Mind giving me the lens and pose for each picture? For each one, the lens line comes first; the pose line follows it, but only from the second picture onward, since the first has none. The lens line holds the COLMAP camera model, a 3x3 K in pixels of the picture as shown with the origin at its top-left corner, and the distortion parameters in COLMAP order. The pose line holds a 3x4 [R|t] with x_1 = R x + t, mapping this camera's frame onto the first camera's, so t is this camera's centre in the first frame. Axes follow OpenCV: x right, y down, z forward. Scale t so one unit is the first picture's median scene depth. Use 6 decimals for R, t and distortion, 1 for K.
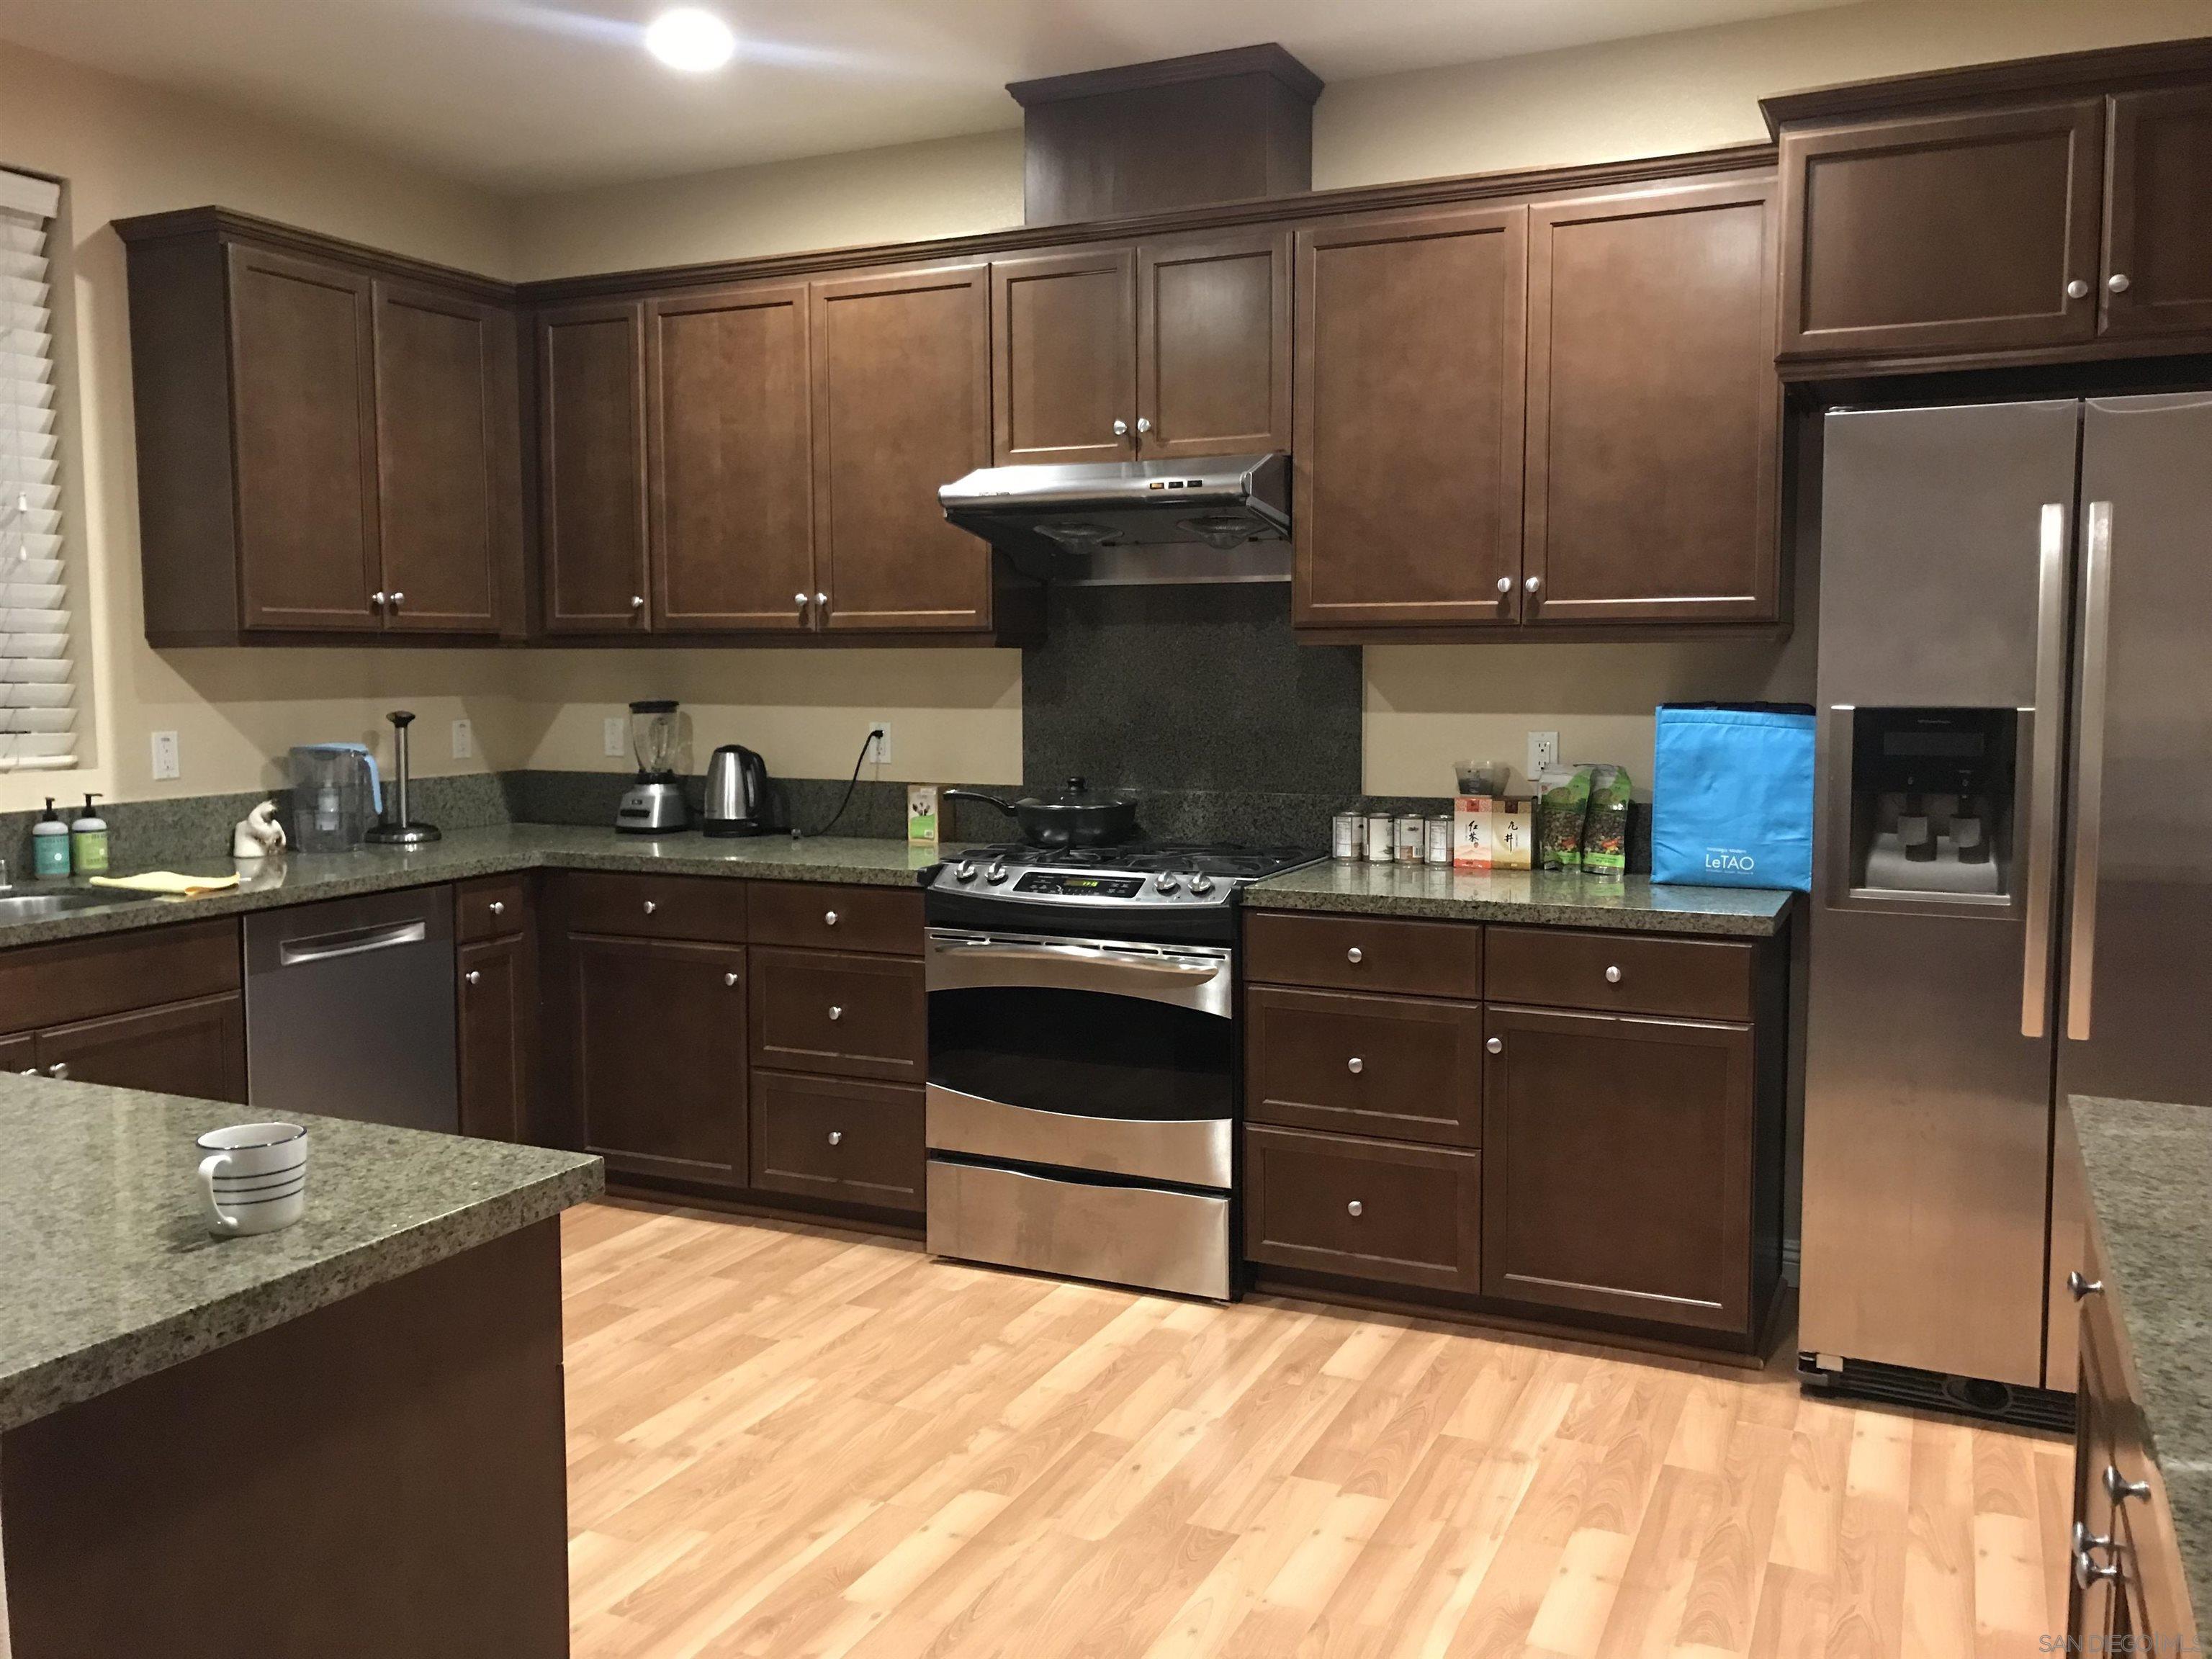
lens RADIAL K [[1802.5, 0, 1076.3], [0, 1802.5, 807.8], [0, 0, 1]] dist [0.043116, -0.059040]
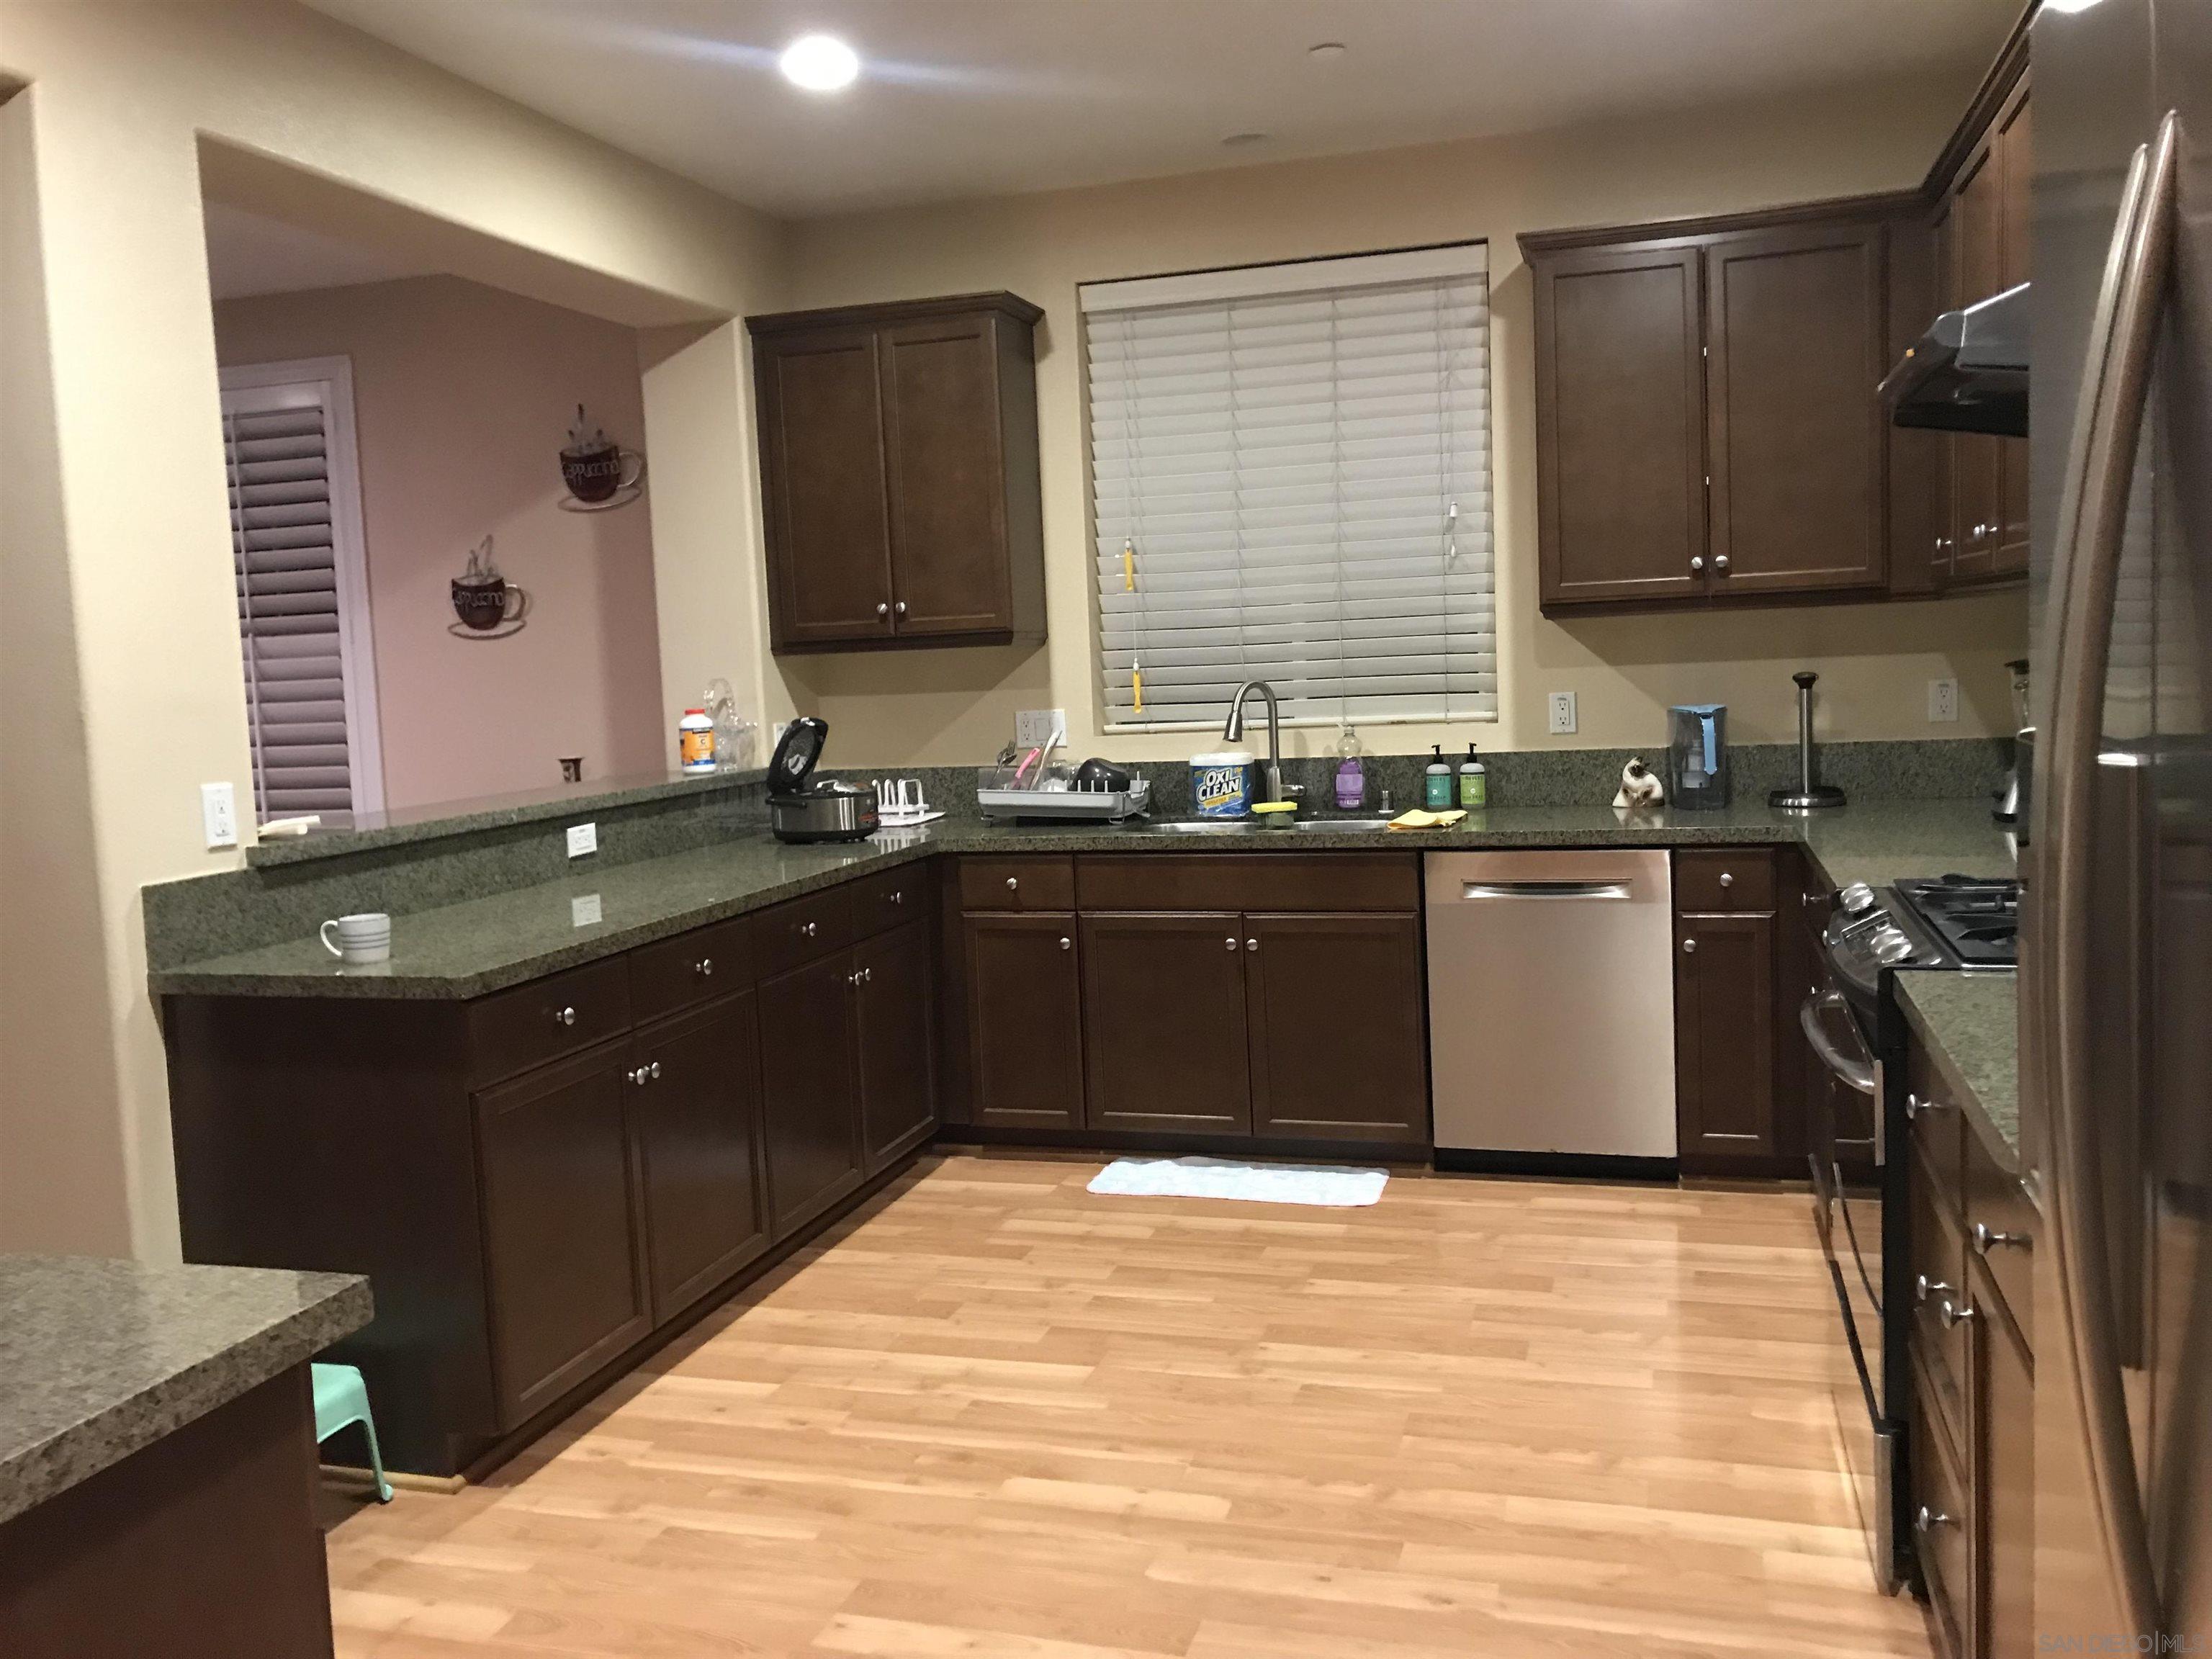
lens RADIAL K [[1802.5, 0, 1108.3], [0, 1802.5, 806.8], [0, 0, 1]] dist [0.043116, -0.059040]
pose [[0.151194, 0.080390, -0.985230, 0.638295], [-0.035818, 0.996479, 0.075811, -0.049338], [0.987855, 0.023827, 0.153541, 0.574545]]
